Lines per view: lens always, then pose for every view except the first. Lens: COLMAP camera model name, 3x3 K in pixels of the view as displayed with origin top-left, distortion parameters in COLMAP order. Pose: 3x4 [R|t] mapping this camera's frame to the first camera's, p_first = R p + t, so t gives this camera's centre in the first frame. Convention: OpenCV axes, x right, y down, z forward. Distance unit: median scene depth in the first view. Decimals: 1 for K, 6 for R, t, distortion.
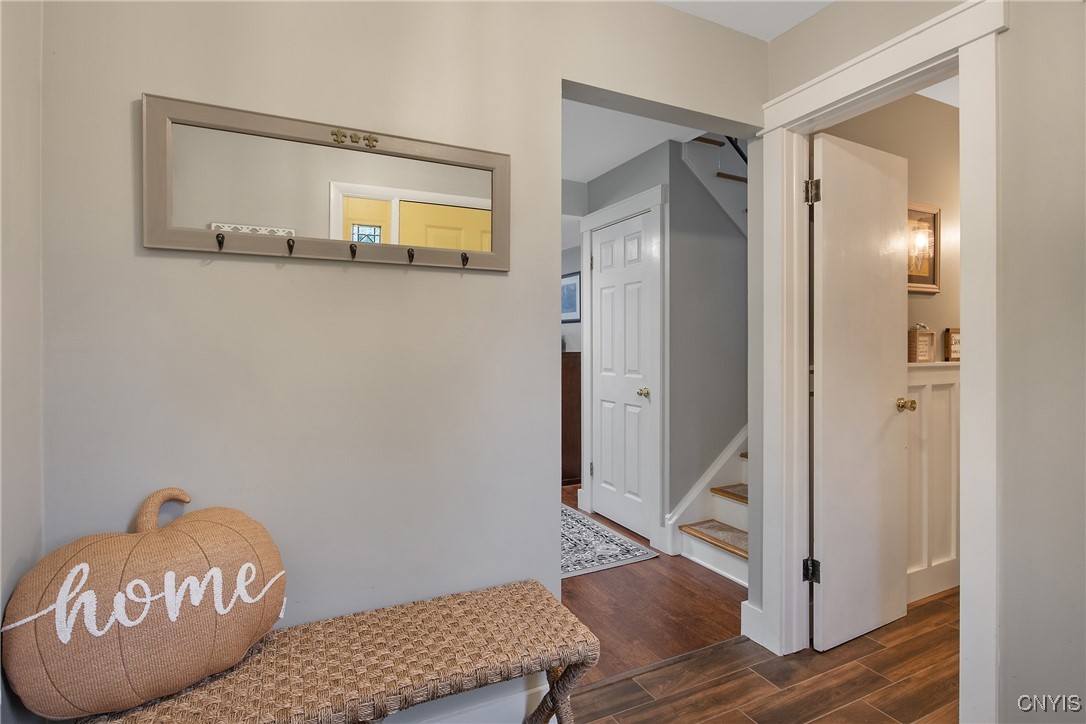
lens RADIAL K [[553.8, 0, 550.5], [0, 553.8, 350.1], [0, 0, 1]] dist [-0.005539, -0.001299]
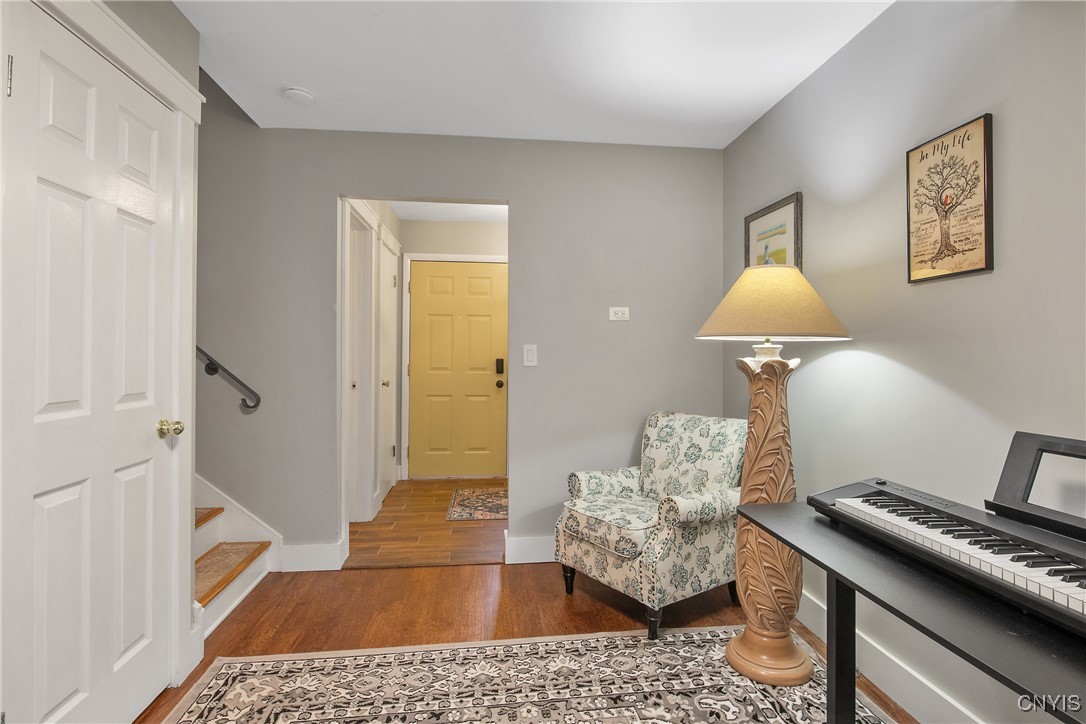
lens RADIAL K [[553.8, 0, 539.8], [0, 553.8, 352.2], [0, 0, 1]] dist [-0.005539, -0.001299]
pose [[-0.936568, -0.000286, 0.350485, -0.339069], [0.000467, 0.999998, 0.002065, -0.001343], [-0.350485, 0.002098, -0.936566, 1.254477]]
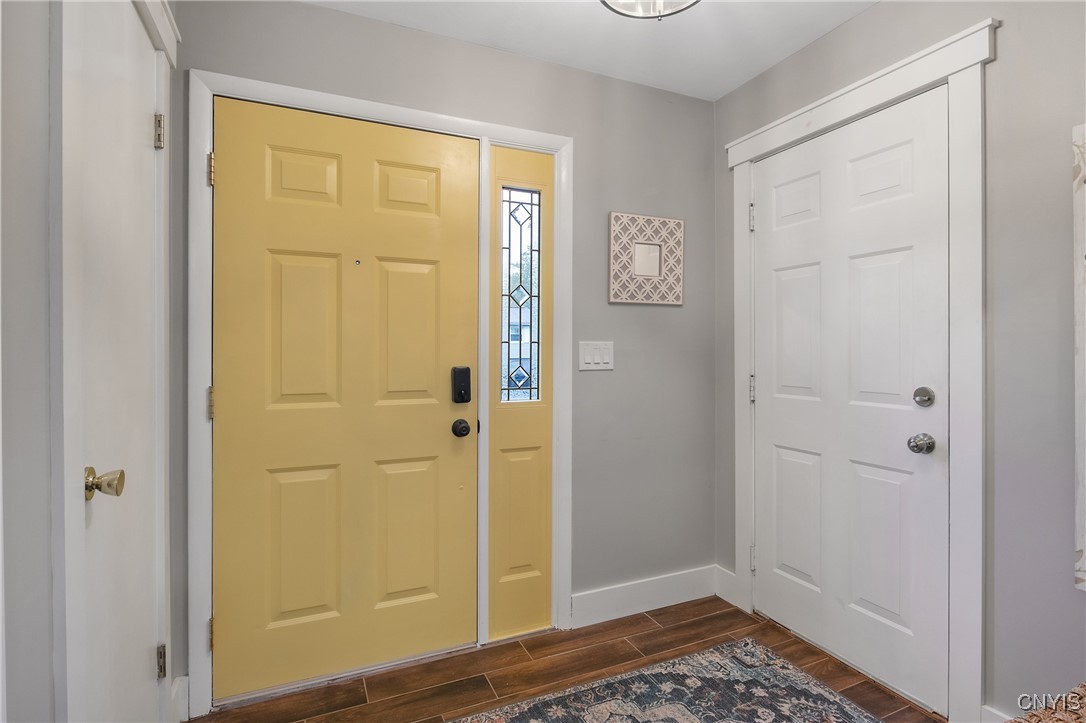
lens RADIAL K [[553.8, 0, 549.1], [0, 553.8, 353.4], [0, 0, 1]] dist [-0.005539, -0.001299]
pose [[-0.999389, 0.006244, 0.034385, 0.128514], [0.006483, 0.999956, 0.006828, 0.000069], [-0.034341, 0.007046, -0.999385, 0.561764]]
